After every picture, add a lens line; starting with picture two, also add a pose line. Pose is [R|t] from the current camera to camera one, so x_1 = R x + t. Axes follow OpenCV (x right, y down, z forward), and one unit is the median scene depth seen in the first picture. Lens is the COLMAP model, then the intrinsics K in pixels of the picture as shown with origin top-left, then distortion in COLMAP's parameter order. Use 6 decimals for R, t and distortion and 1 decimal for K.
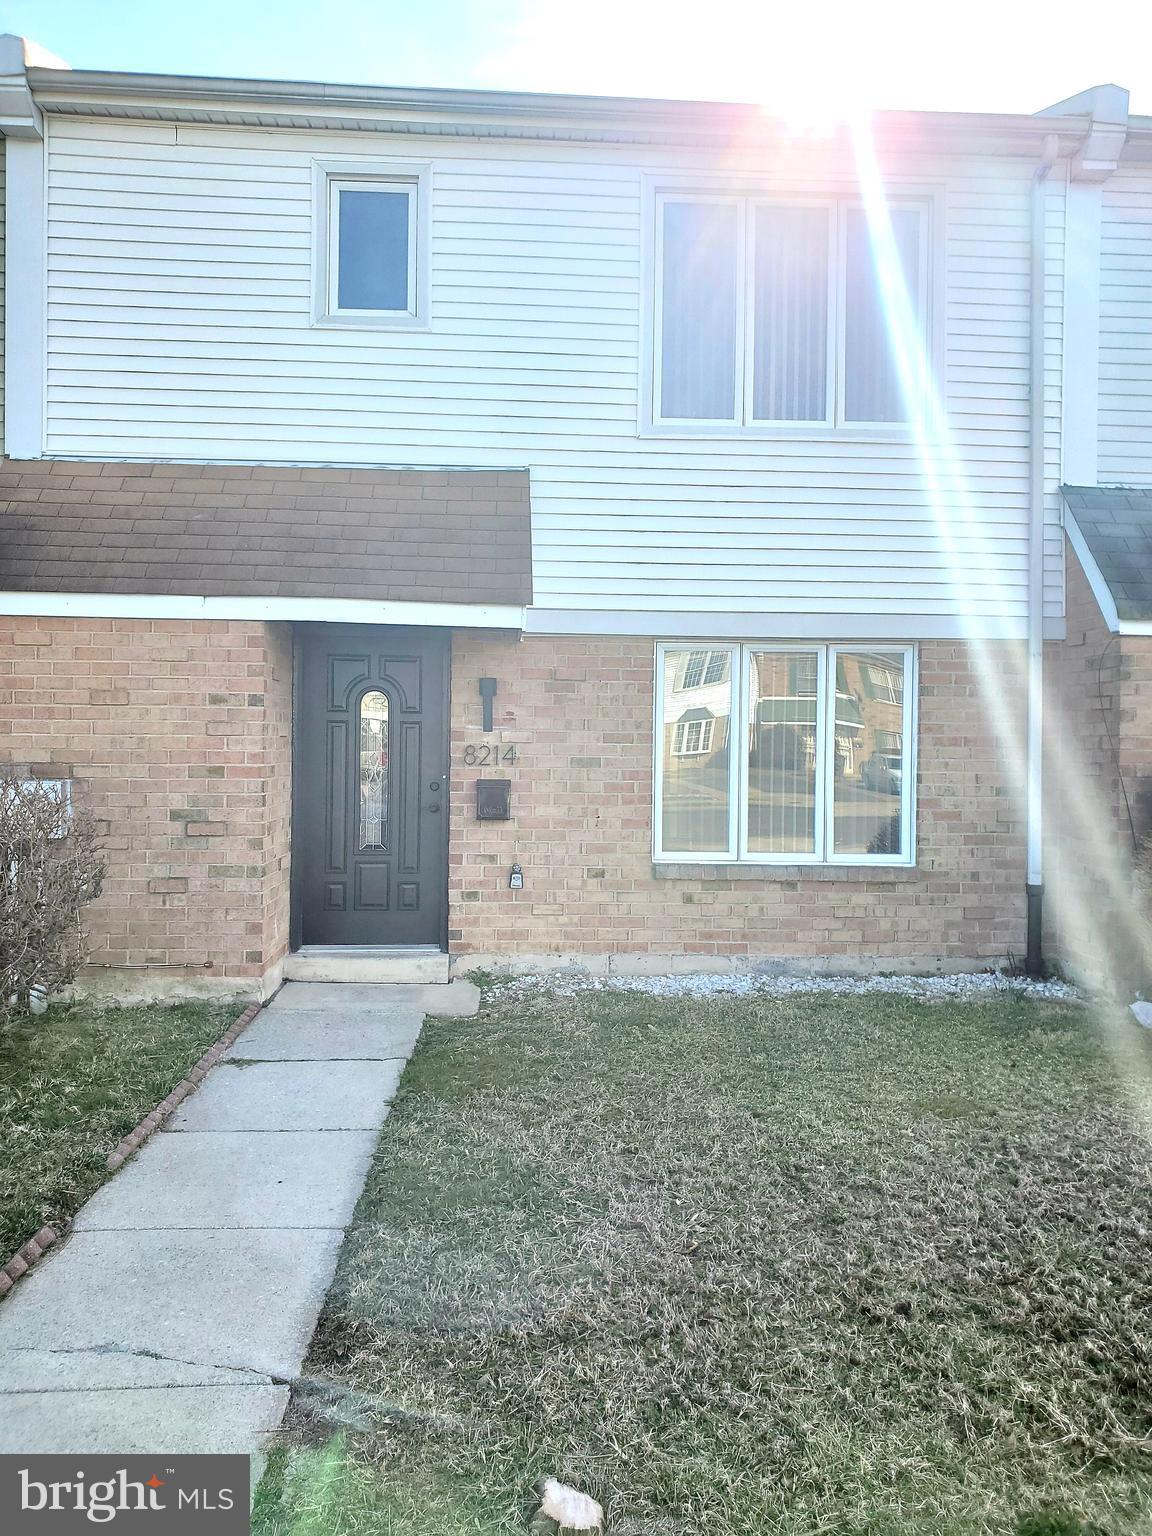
lens RADIAL K [[1214.4, 0, 576.0], [0, 1214.4, 768.0], [0, 0, 1]] dist [-0.000993, 0.000445]
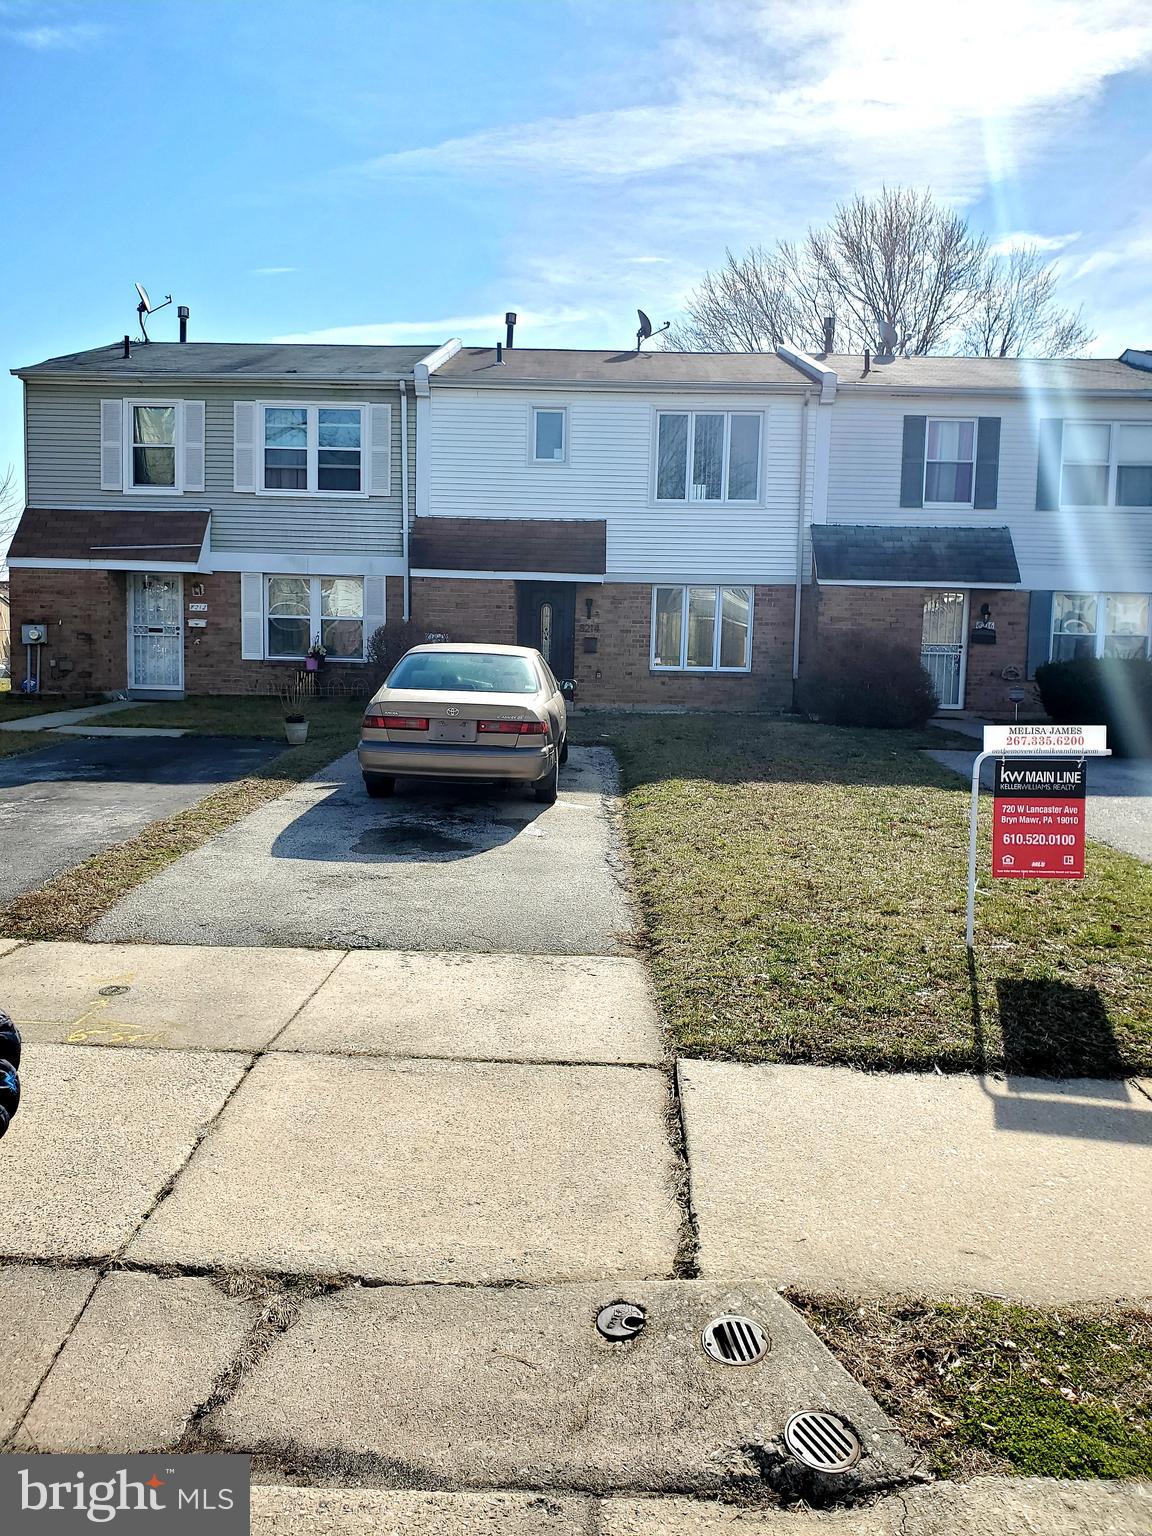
lens RADIAL K [[1164.4, 0, 547.0], [0, 1164.4, 767.0], [0, 0, 1]] dist [0.116035, 0.000154]
pose [[0.996077, 0.019175, -0.086385, 0.063626], [-0.011576, 0.996087, 0.087621, 0.070674], [0.087727, -0.086277, 0.992401, -1.593032]]
